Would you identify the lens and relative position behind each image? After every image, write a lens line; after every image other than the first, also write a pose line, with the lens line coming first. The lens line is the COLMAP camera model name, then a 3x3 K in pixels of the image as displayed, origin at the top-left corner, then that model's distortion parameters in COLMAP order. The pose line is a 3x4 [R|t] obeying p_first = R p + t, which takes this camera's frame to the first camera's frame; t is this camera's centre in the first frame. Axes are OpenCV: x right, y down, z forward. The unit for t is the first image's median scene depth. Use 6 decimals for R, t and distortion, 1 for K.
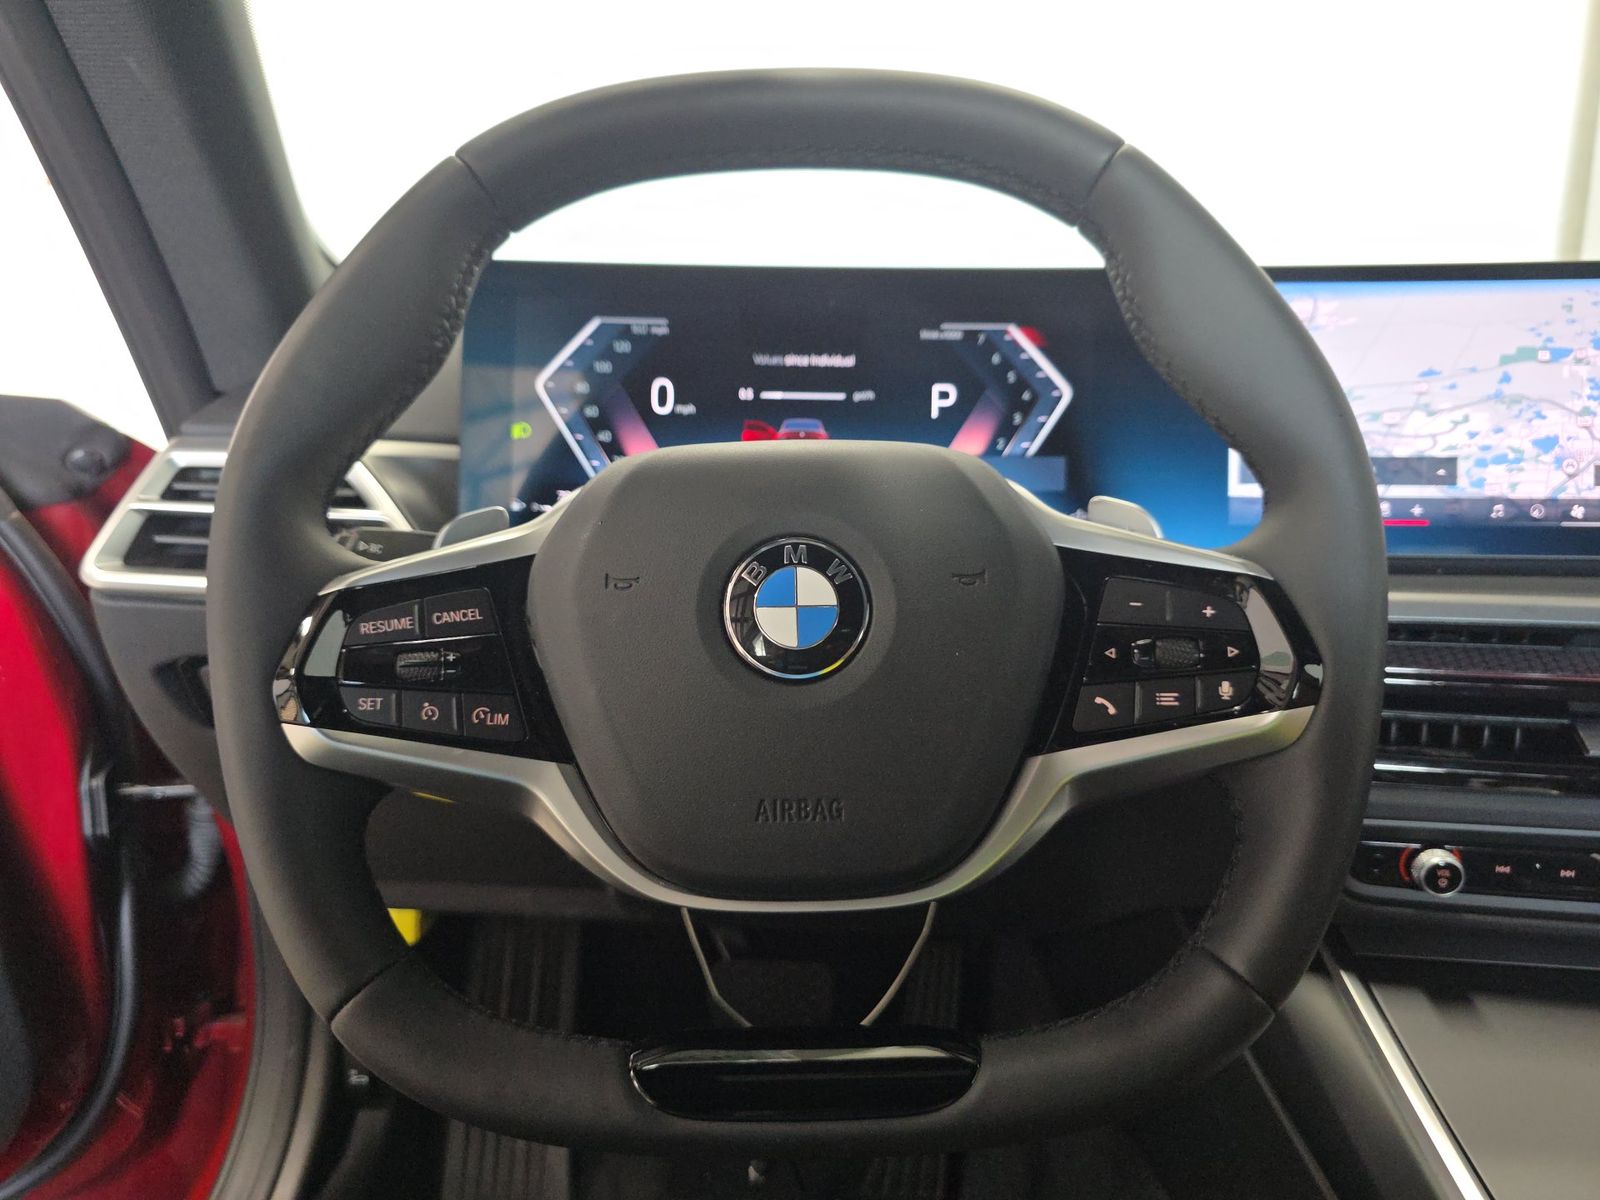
lens RADIAL K [[1071.2, 0, 803.0], [0, 1071.2, 604.4], [0, 0, 1]] dist [0.010368, -0.001055]
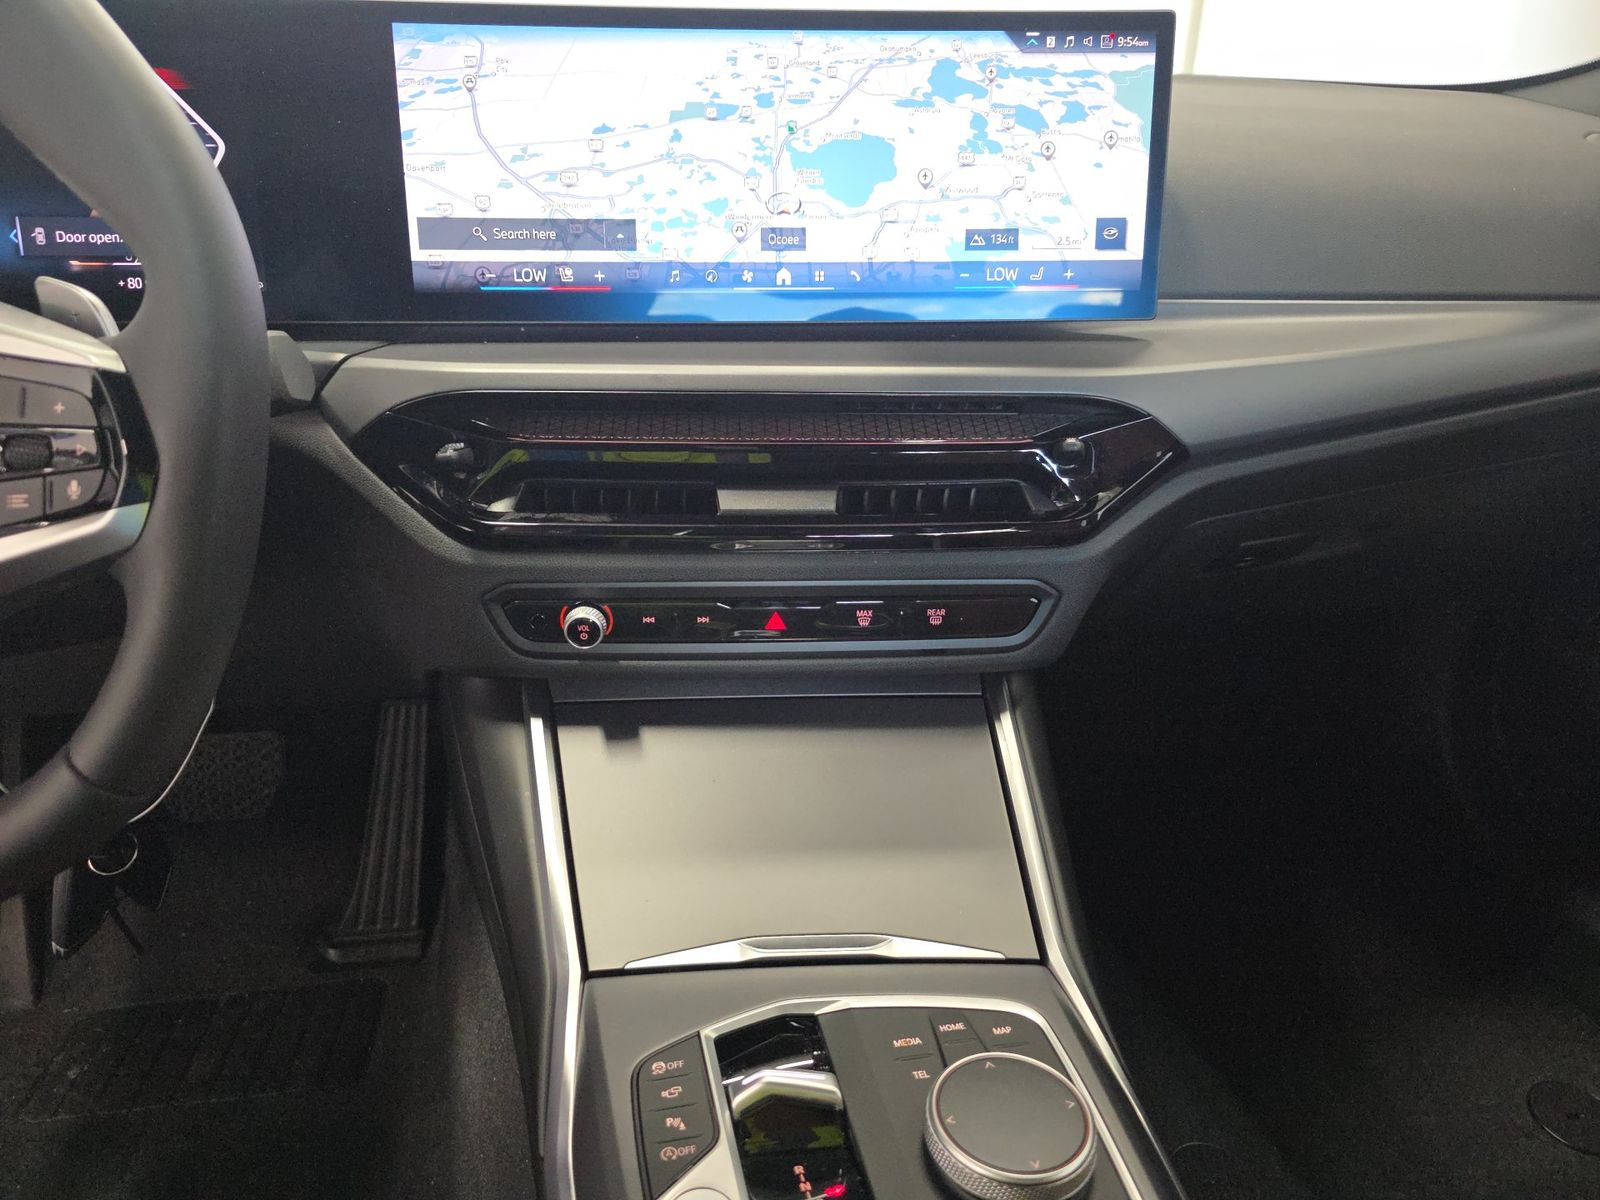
lens RADIAL K [[1071.2, 0, 798.9], [0, 1071.2, 600.4], [0, 0, 1]] dist [0.010368, -0.001055]
pose [[0.980186, -0.067609, 0.186186, 0.553847], [0.022182, 0.971500, 0.236000, -0.025541], [-0.196835, -0.227194, 0.953750, -0.063580]]
